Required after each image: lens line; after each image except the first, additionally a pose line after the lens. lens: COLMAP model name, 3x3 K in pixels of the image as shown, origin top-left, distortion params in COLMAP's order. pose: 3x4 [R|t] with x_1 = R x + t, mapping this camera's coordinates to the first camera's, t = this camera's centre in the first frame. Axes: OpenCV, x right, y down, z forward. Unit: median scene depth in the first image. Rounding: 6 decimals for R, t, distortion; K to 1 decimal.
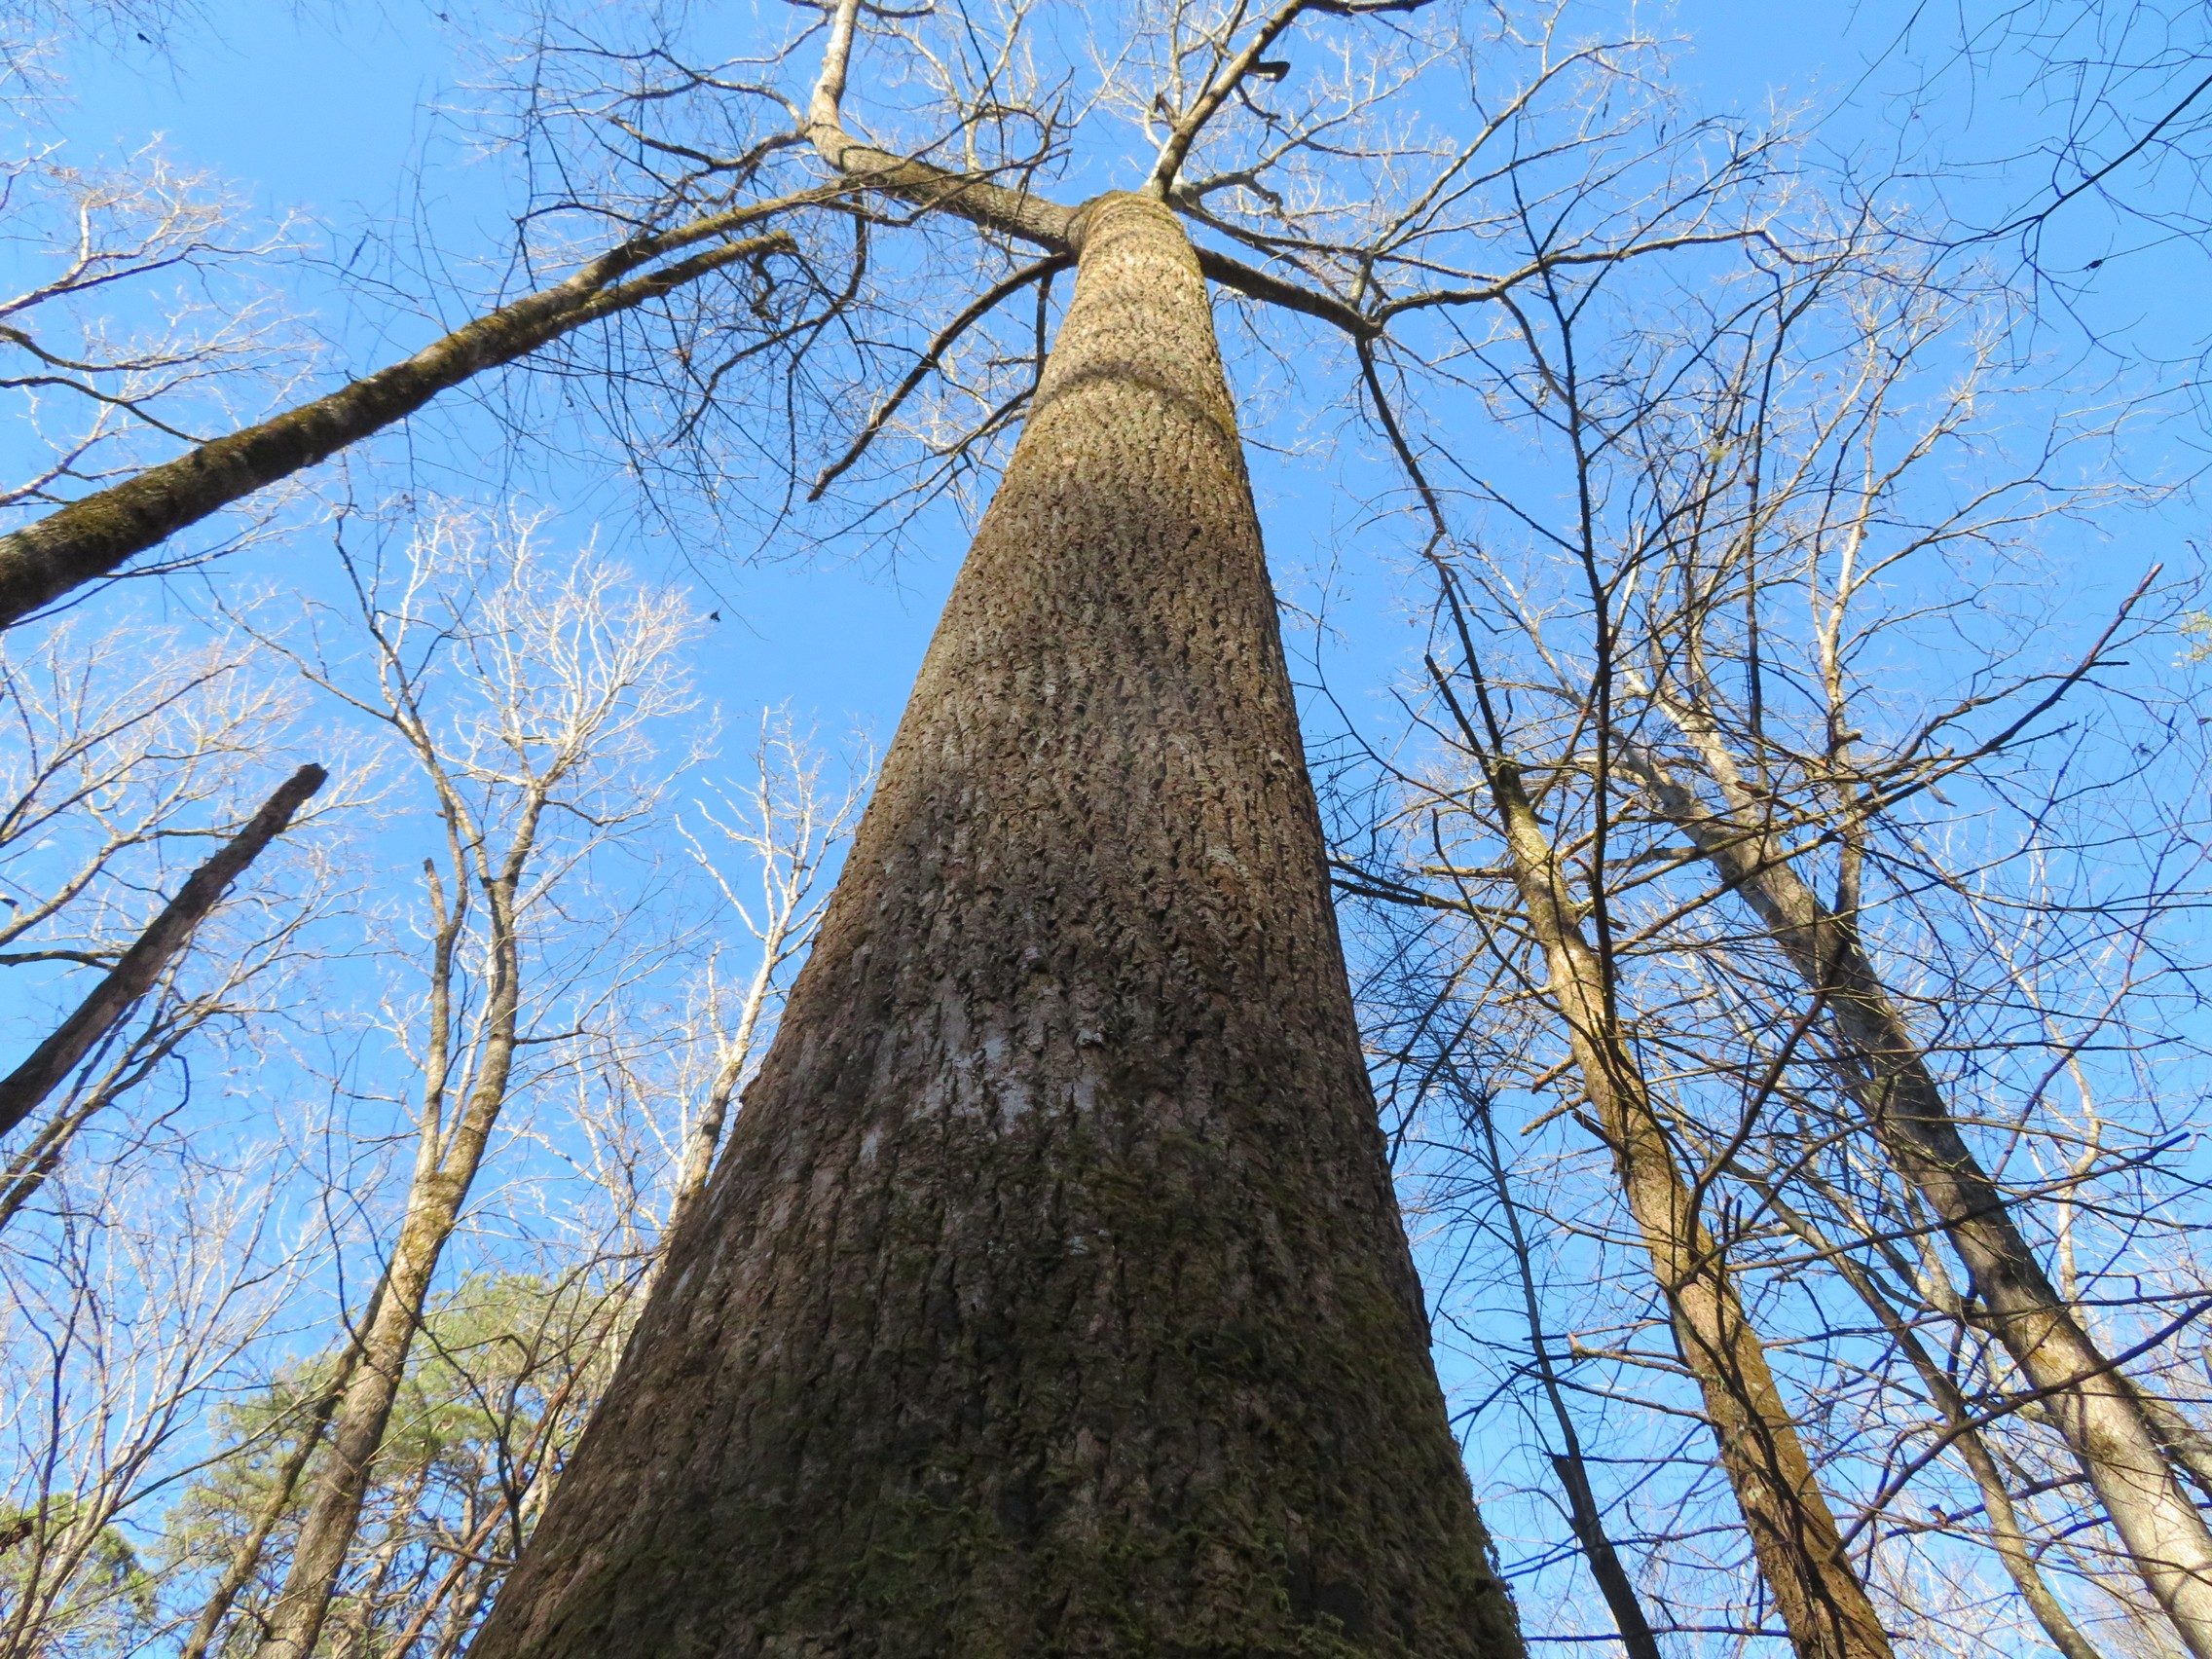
lens RADIAL K [[1542.3, 0, 1106.0], [0, 1542.3, 829.5], [0, 0, 1]] dist [-0.062647, -0.000489]
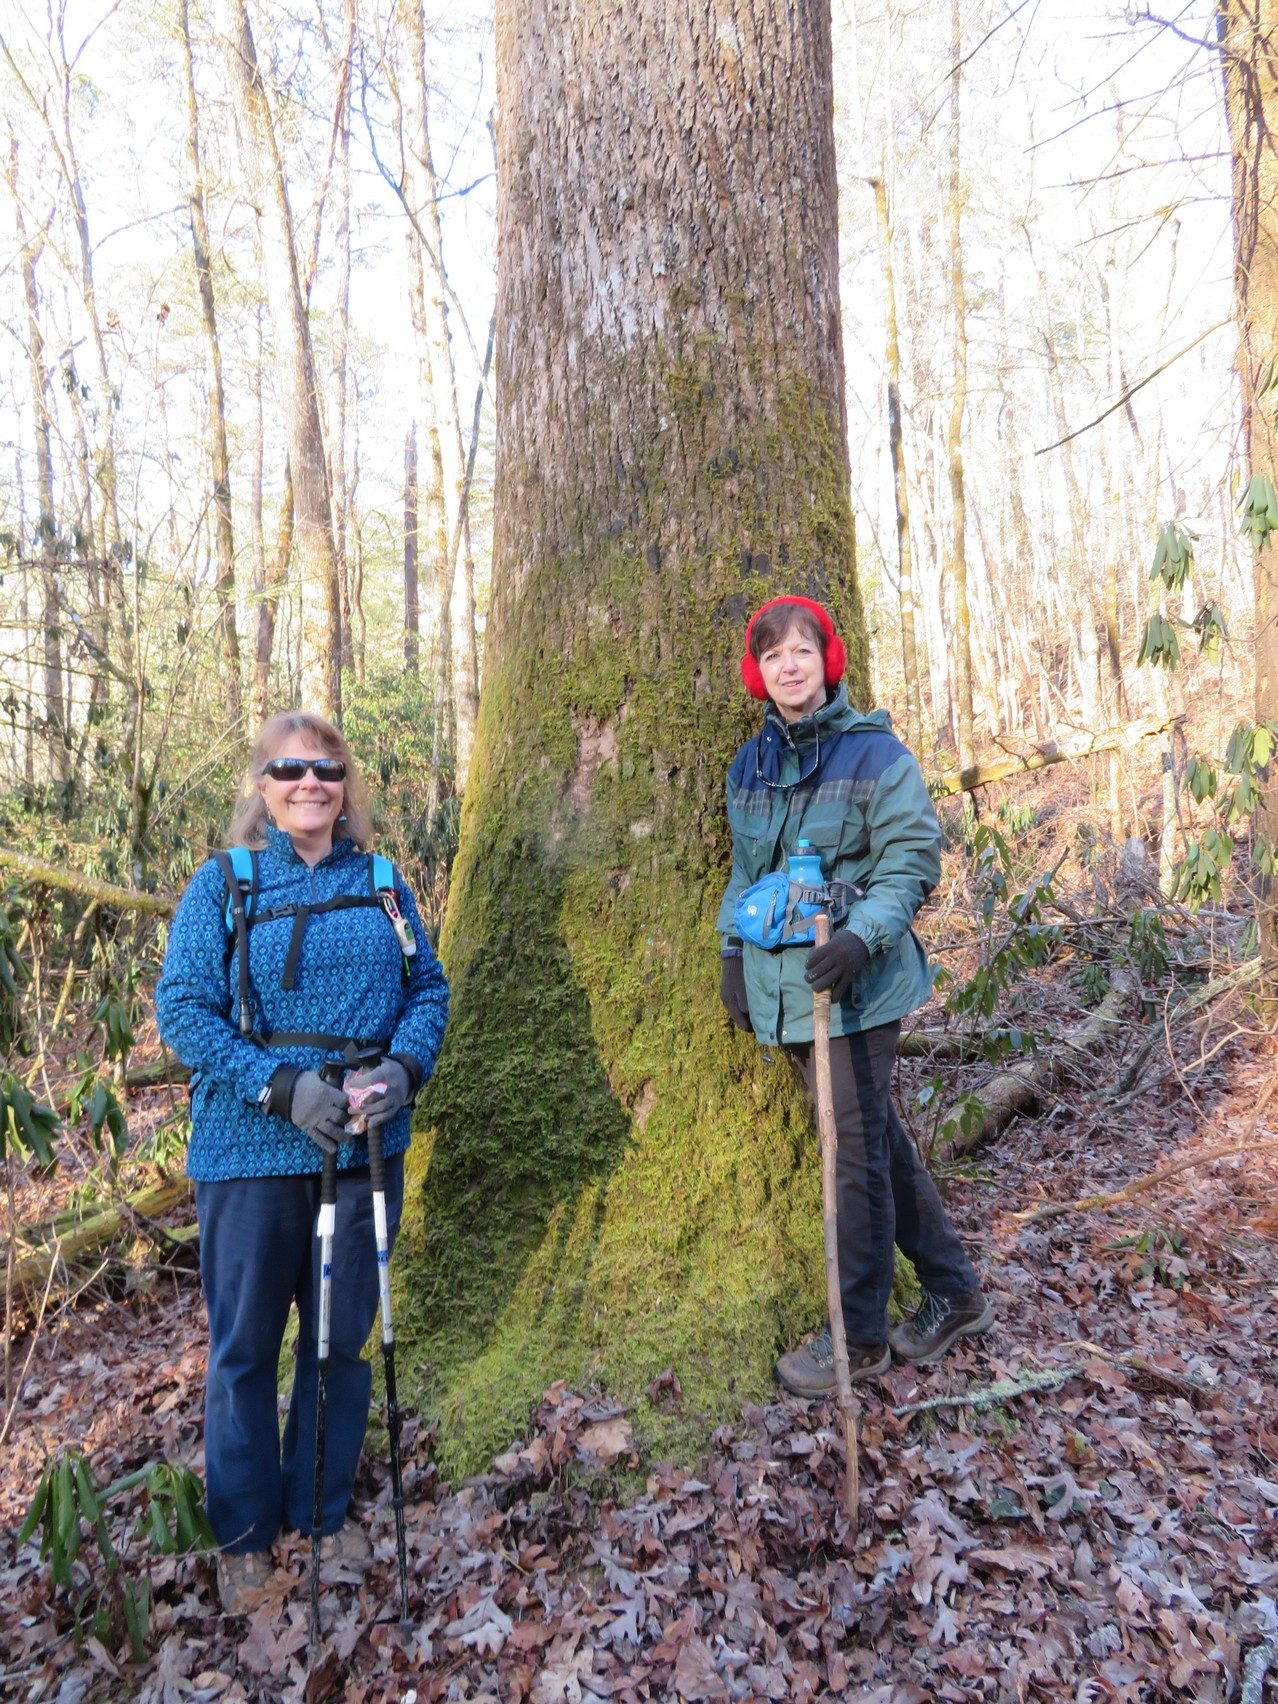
lens RADIAL K [[1188.1, 0, 639.0], [0, 1188.1, 852.0], [0, 0, 1]] dist [-0.062647, -0.000489]
pose [[0.975275, -0.051125, -0.214998, 0.286951], [0.217705, 0.389465, 0.894942, -1.066295], [0.037980, -0.919621, 0.390966, -0.373518]]
